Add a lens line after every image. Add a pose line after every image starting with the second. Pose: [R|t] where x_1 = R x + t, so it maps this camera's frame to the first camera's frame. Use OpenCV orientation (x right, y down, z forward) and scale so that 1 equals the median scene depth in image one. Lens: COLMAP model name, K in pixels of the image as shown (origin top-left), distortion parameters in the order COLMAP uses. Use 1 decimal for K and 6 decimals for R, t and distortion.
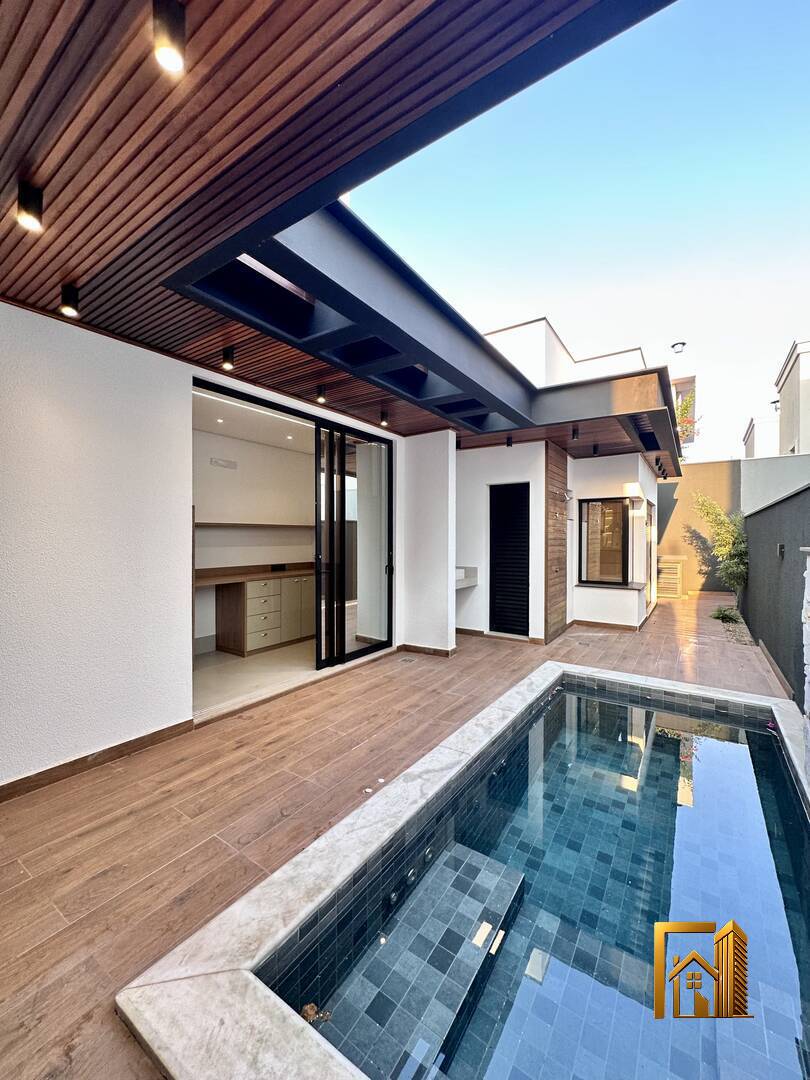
lens RADIAL K [[431.1, 0, 402.0], [0, 431.1, 539.5], [0, 0, 1]] dist [0.001687, -0.000251]
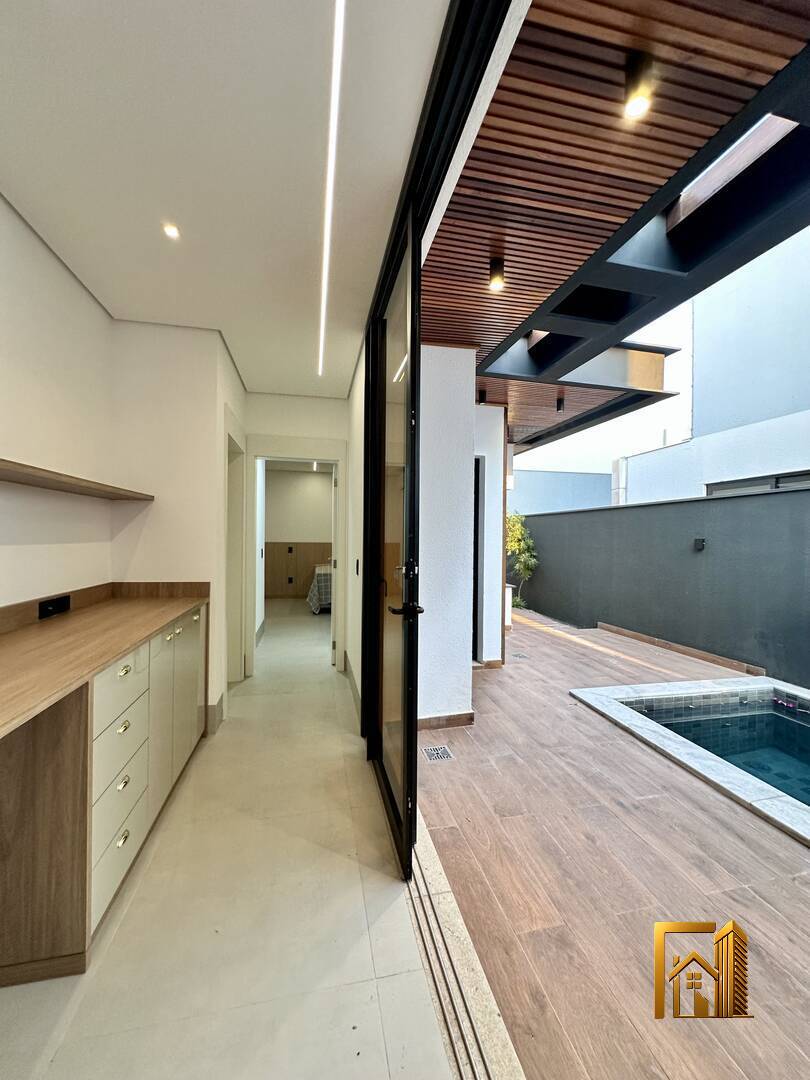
lens RADIAL K [[431.1, 0, 408.7], [0, 431.1, 538.2], [0, 0, 1]] dist [0.001687, -0.000251]
pose [[0.680284, 0.003119, 0.732942, -0.486192], [-0.004357, 0.999990, -0.000212, 0.012041], [-0.732936, -0.003049, 0.680291, 0.783454]]
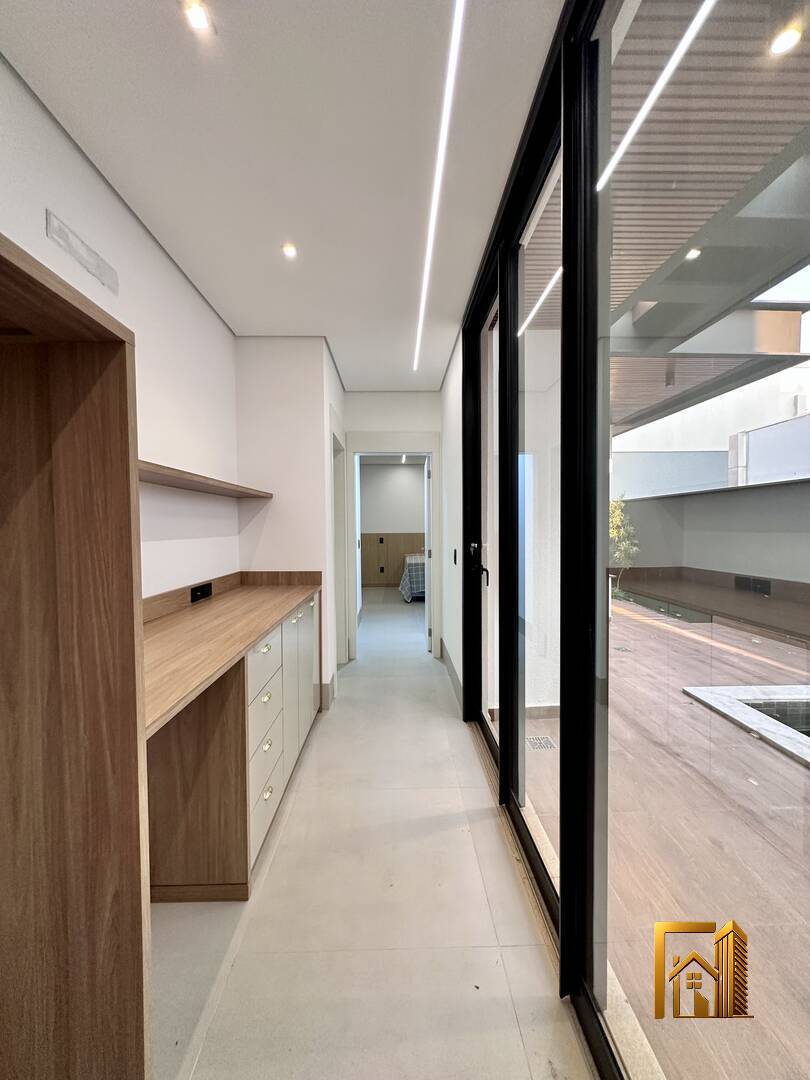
lens RADIAL K [[431.1, 0, 408.9], [0, 431.1, 538.5], [0, 0, 1]] dist [0.001687, -0.000251]
pose [[0.806591, -0.024740, 0.590592, -0.514316], [0.013453, 0.999633, 0.023502, 0.010893], [-0.590957, -0.011011, 0.806628, 0.790585]]
